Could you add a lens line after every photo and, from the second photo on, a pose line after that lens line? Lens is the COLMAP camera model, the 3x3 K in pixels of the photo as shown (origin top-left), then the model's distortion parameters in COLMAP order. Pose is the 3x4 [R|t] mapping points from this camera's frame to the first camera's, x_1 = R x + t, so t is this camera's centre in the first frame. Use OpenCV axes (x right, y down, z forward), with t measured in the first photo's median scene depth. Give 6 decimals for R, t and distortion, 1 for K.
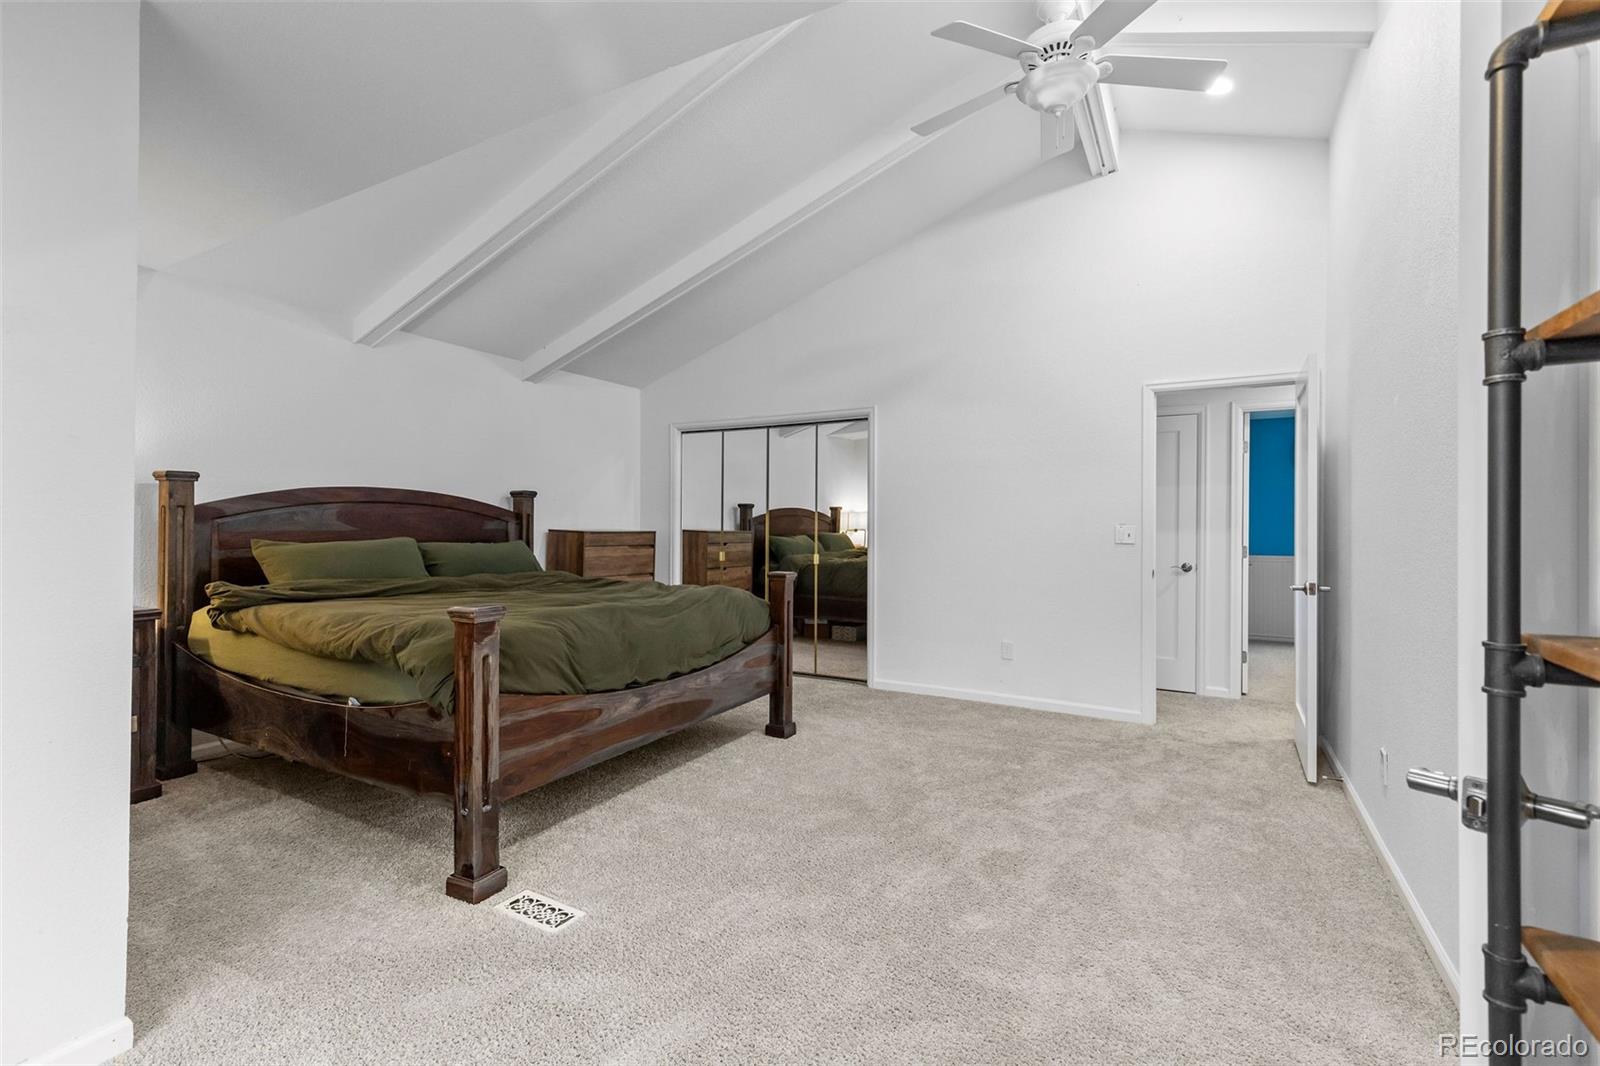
lens RADIAL K [[722.4, 0, 800.0], [0, 722.4, 525.4], [0, 0, 1]] dist [0.011221, -0.001831]
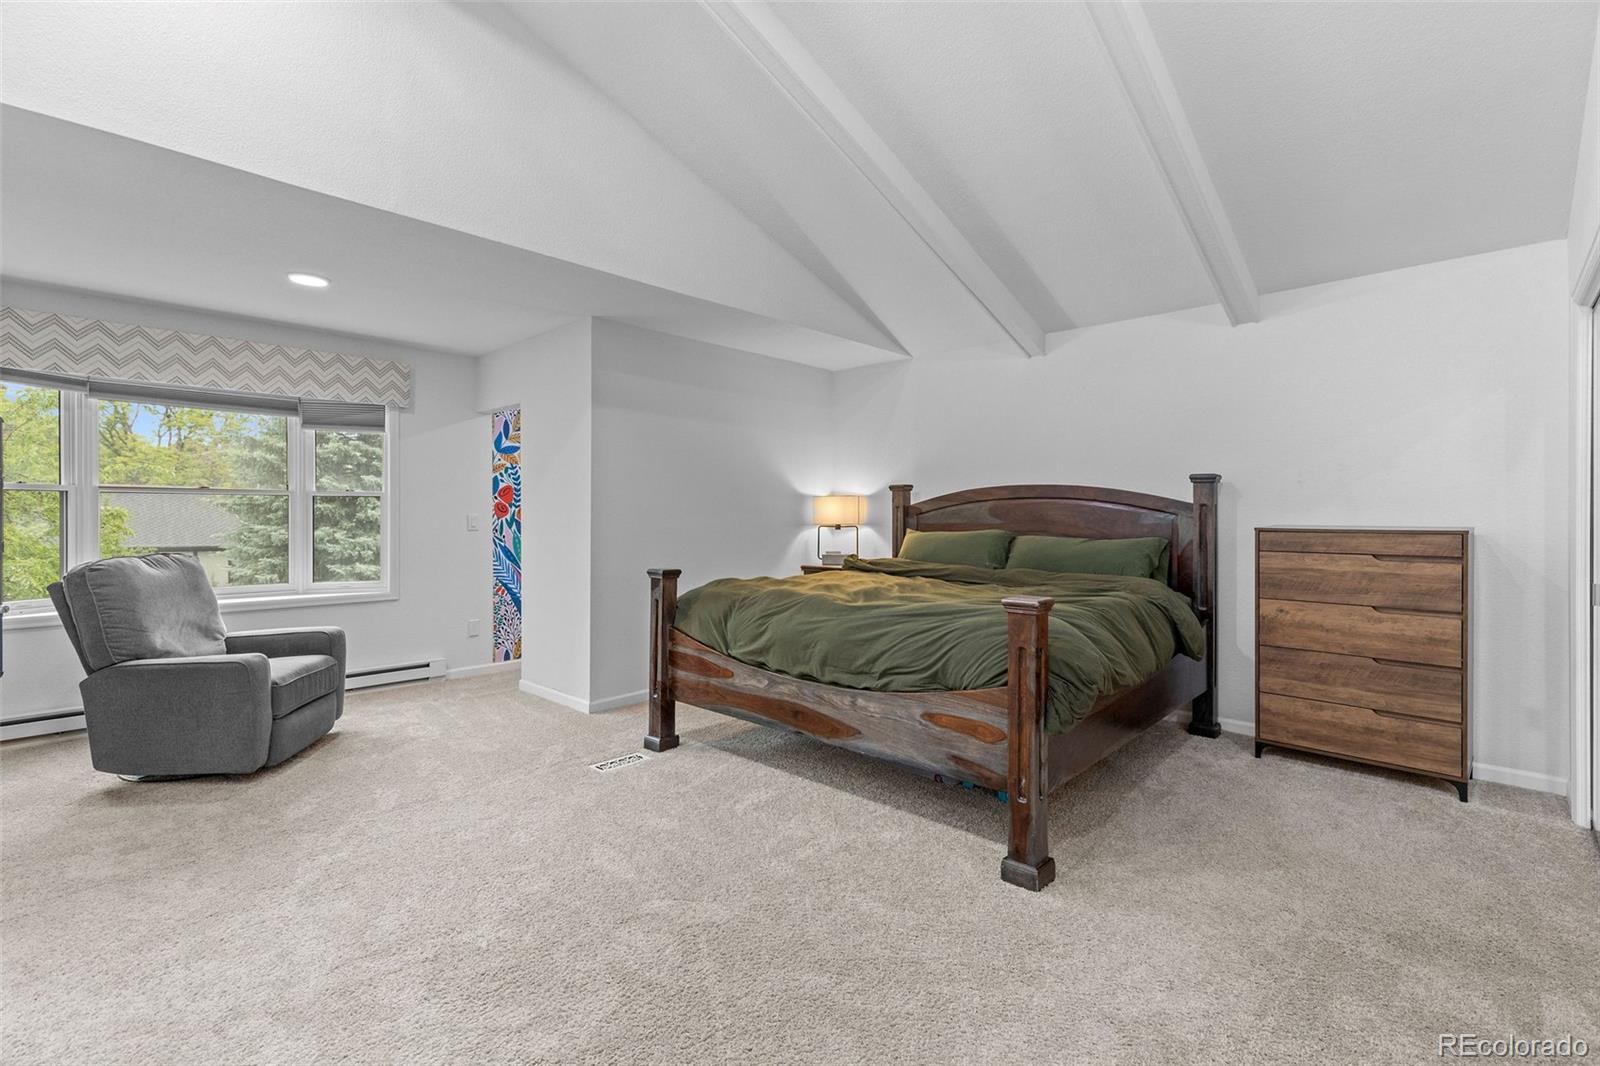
lens RADIAL K [[722.4, 0, 802.2], [0, 722.4, 515.4], [0, 0, 1]] dist [0.011221, -0.001831]
pose [[-0.240463, -0.006995, -0.970633, 0.692632], [-0.002878, 0.999975, -0.006493, 0.002800], [0.970654, 0.001232, -0.240477, 1.137894]]
